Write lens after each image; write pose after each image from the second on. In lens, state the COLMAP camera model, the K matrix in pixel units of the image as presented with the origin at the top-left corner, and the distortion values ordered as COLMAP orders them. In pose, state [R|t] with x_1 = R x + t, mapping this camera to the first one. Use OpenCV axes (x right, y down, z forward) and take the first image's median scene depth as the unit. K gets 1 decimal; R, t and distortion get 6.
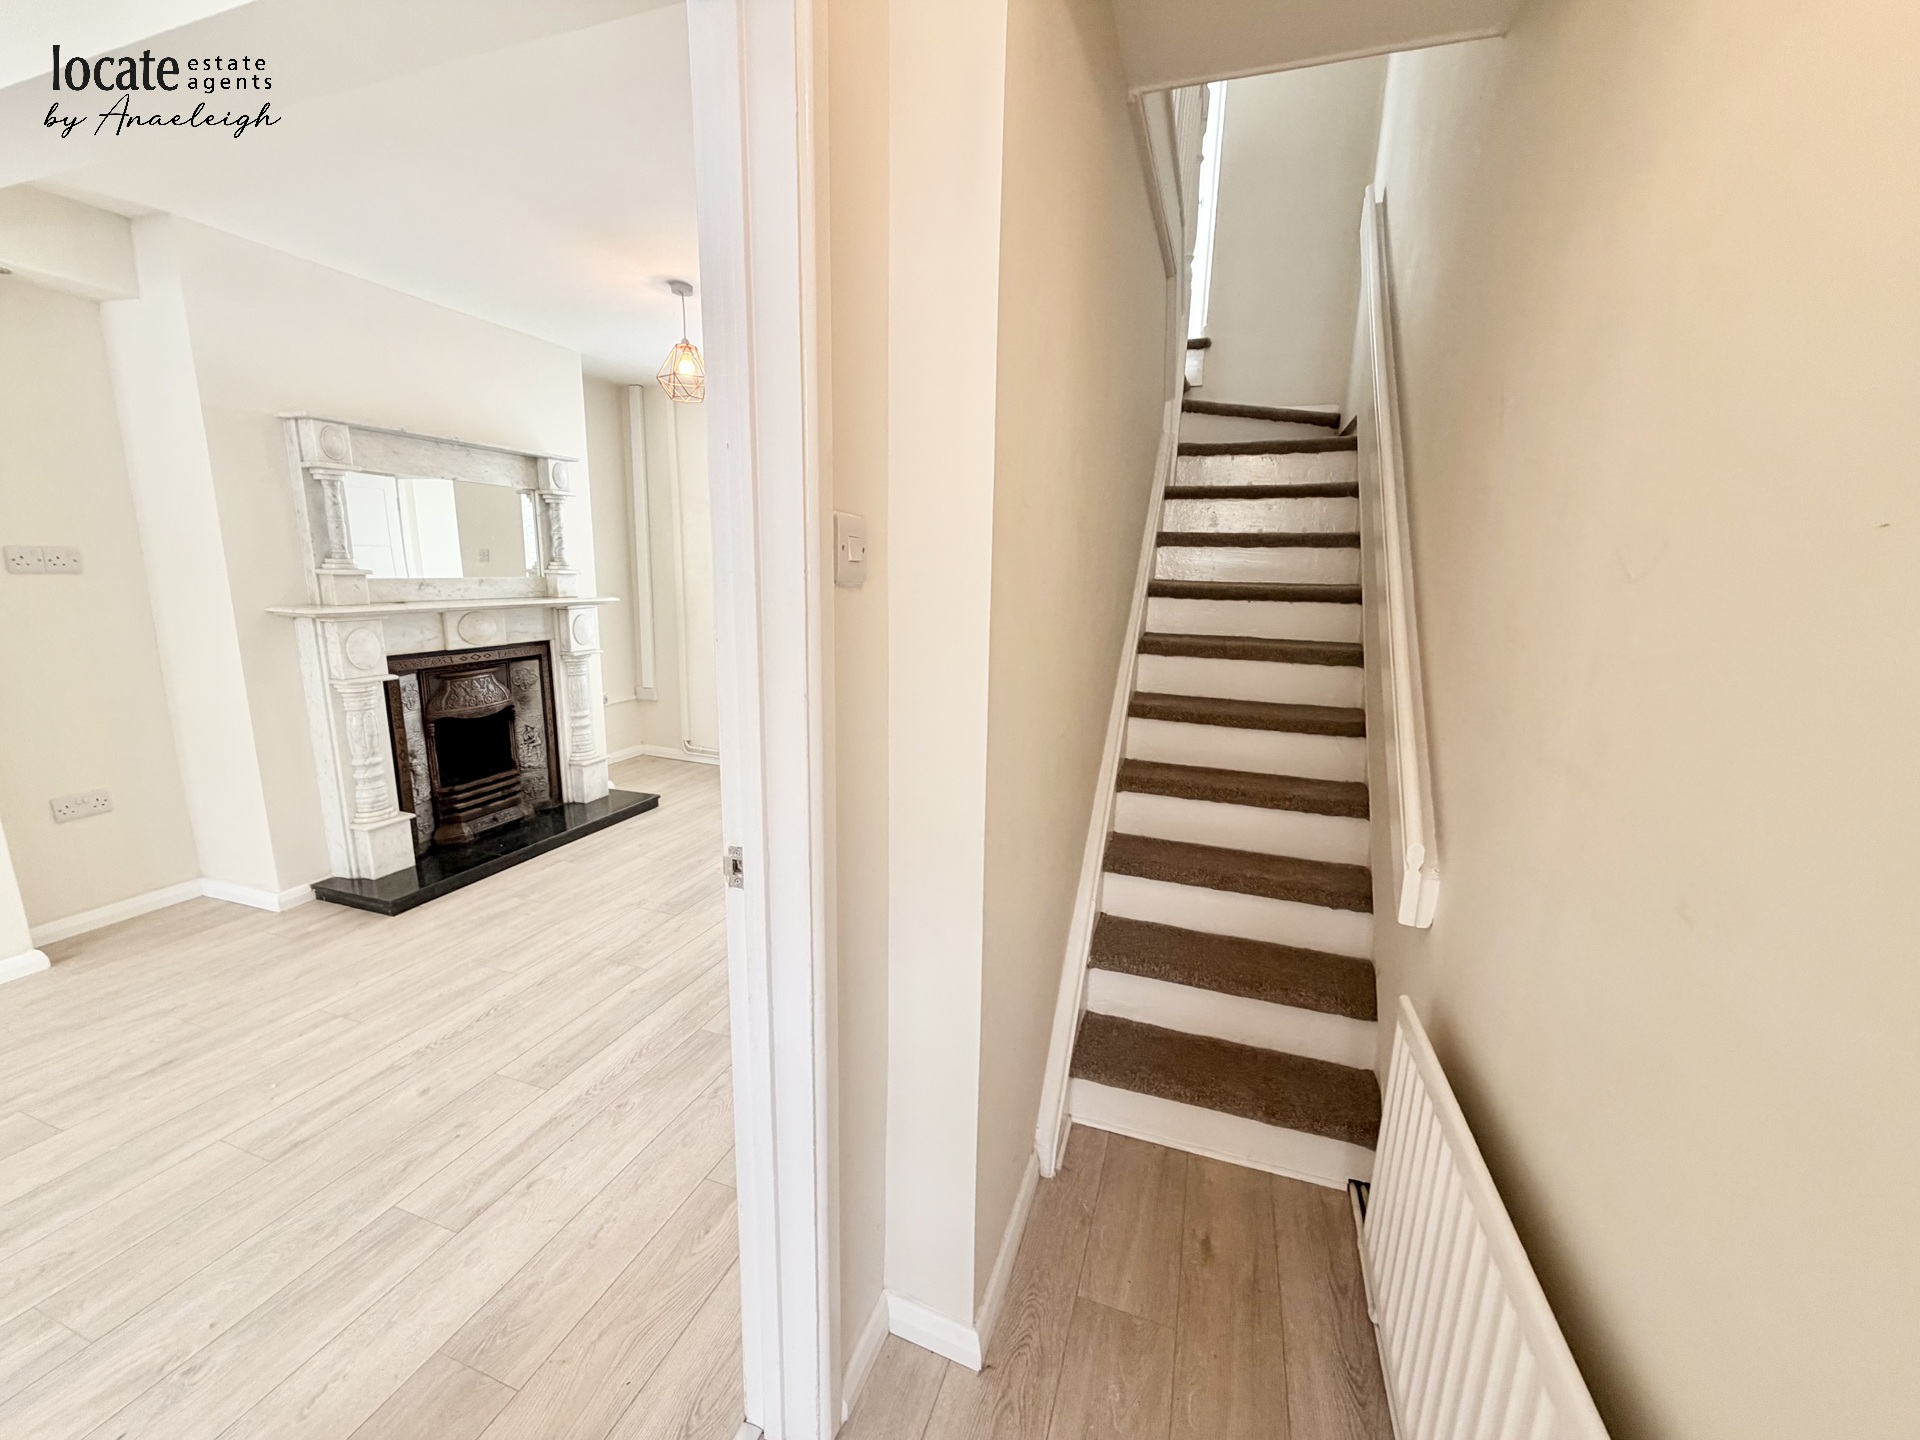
lens RADIAL K [[763.8, 0, 963.9], [0, 763.8, 718.3], [0, 0, 1]] dist [-0.002904, 0.000793]
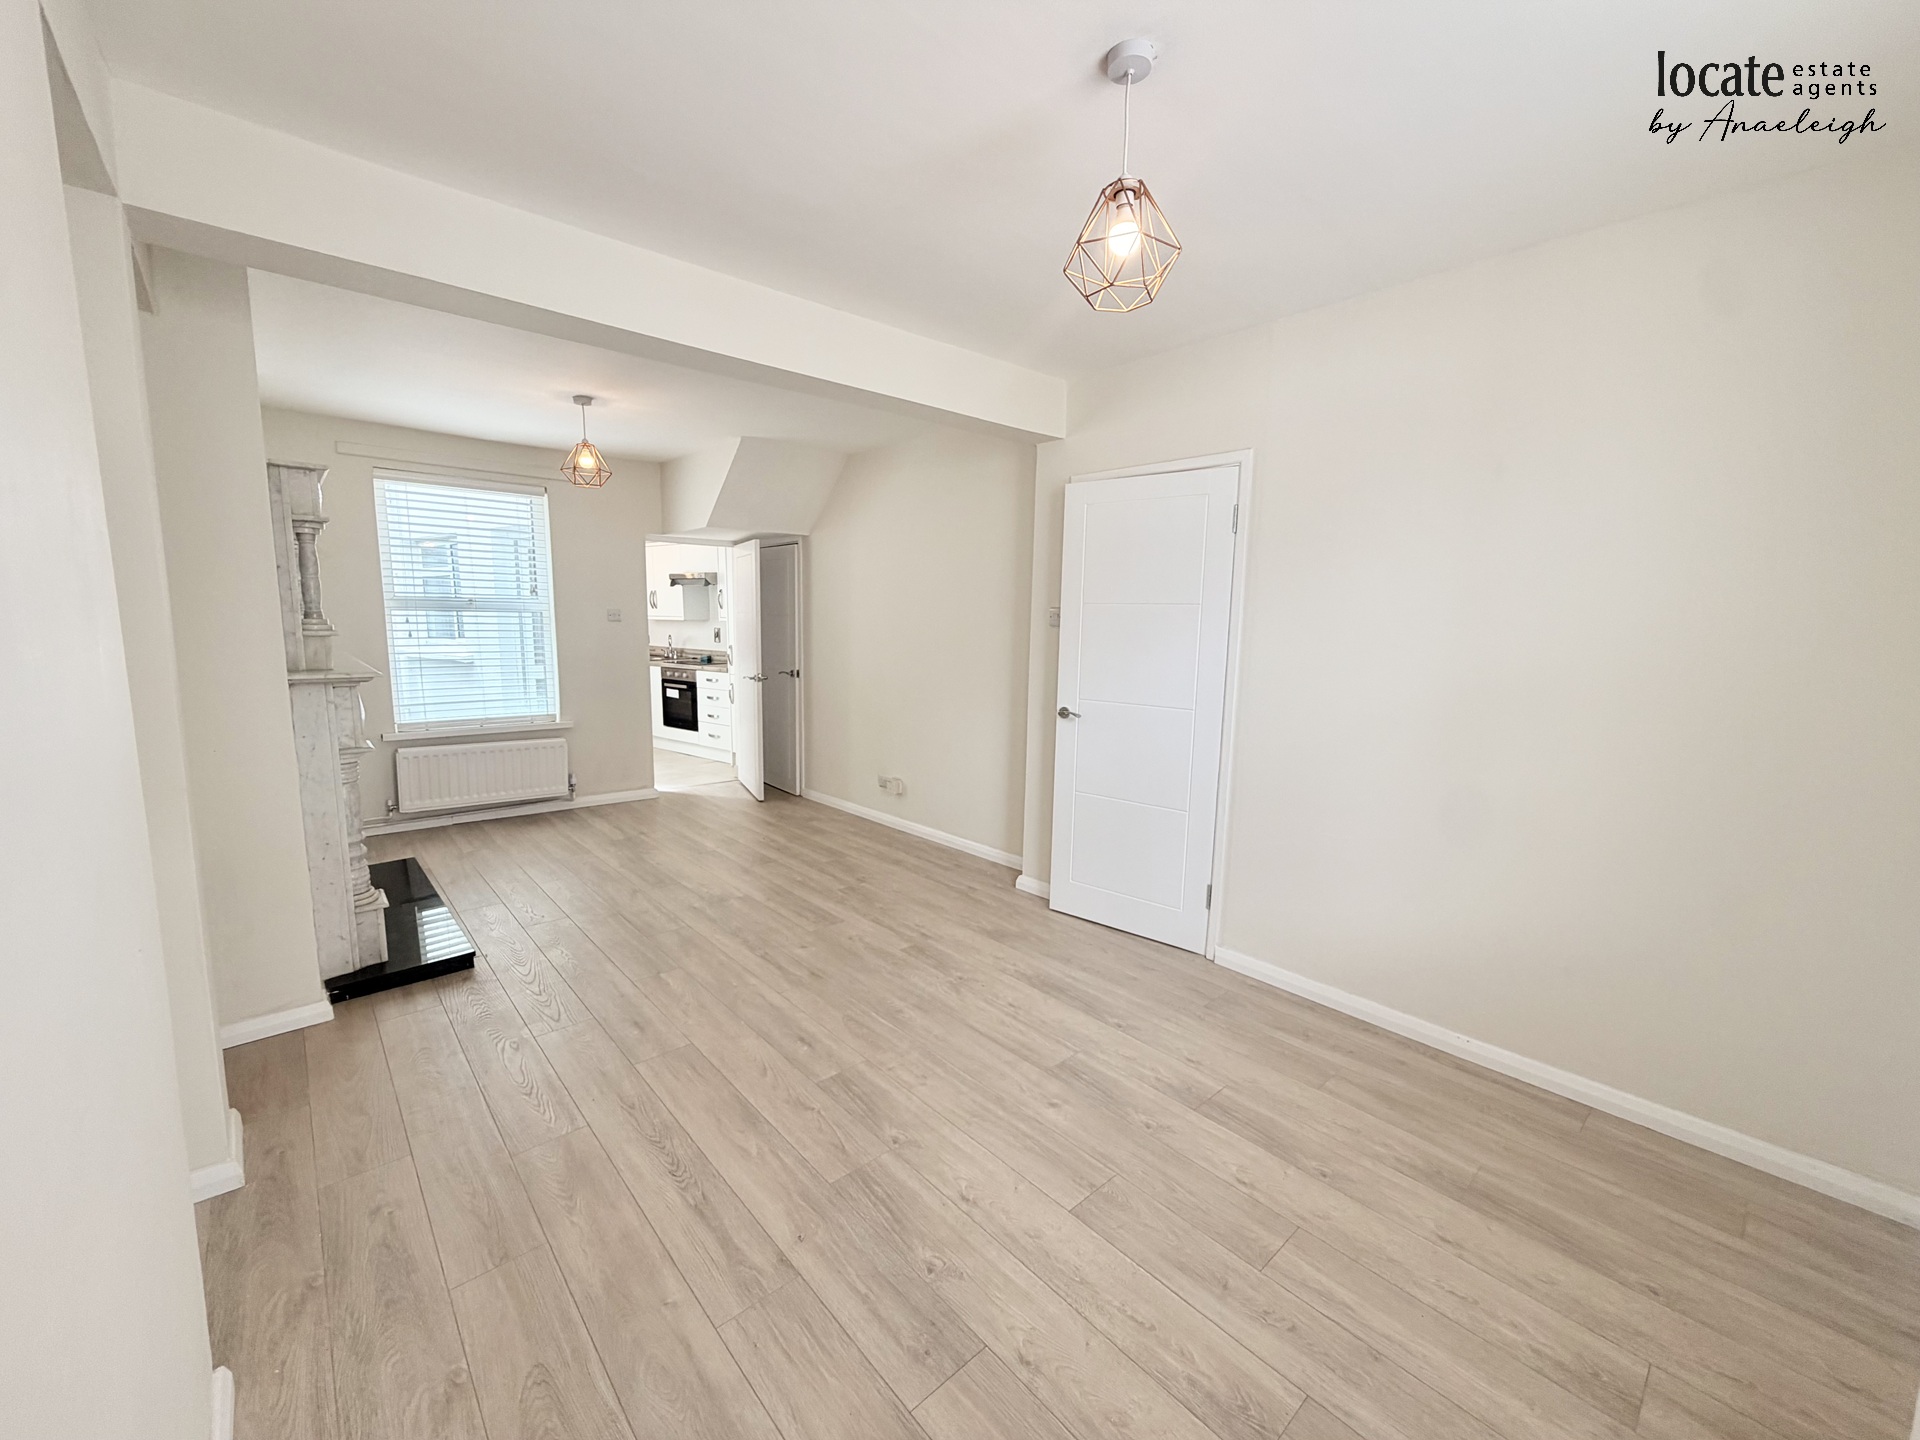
lens RADIAL K [[763.8, 0, 948.7], [0, 763.8, 729.6], [0, 0, 1]] dist [-0.002904, 0.000793]
pose [[0.497012, -0.144840, 0.855570, -1.158854], [0.164229, 0.983853, 0.071154, -0.019215], [-0.852061, 0.105145, 0.512774, -0.087811]]
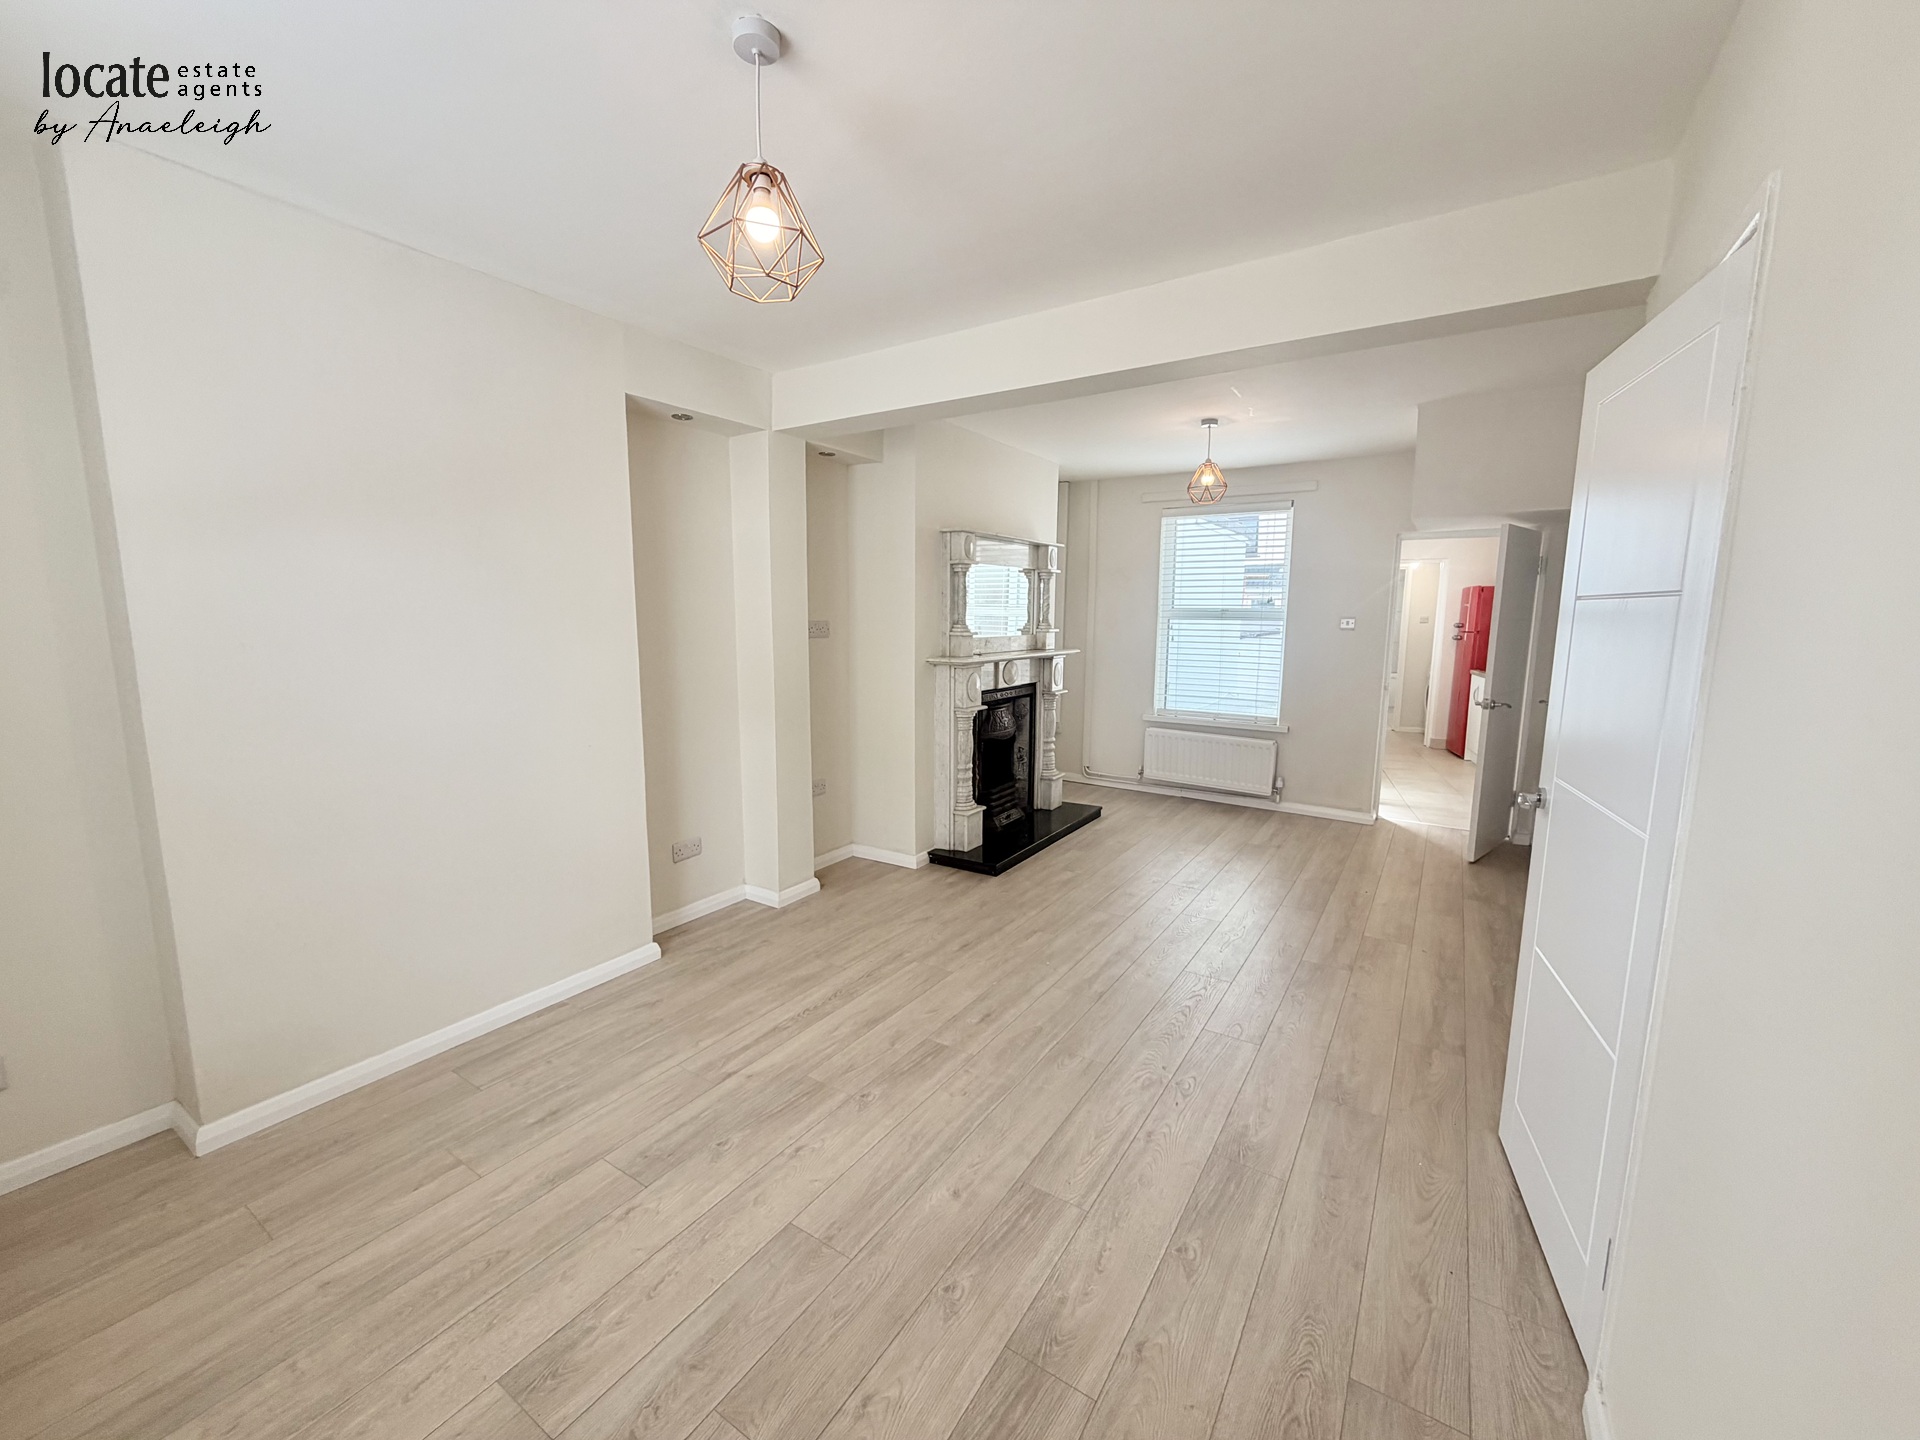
lens RADIAL K [[763.8, 0, 953.9], [0, 763.8, 719.7], [0, 0, 1]] dist [-0.002904, 0.000793]
pose [[0.968830, 0.015508, -0.247242, -0.441759], [-0.030285, 0.997967, -0.056076, 0.048417], [0.245869, 0.061816, 0.967330, -0.364430]]
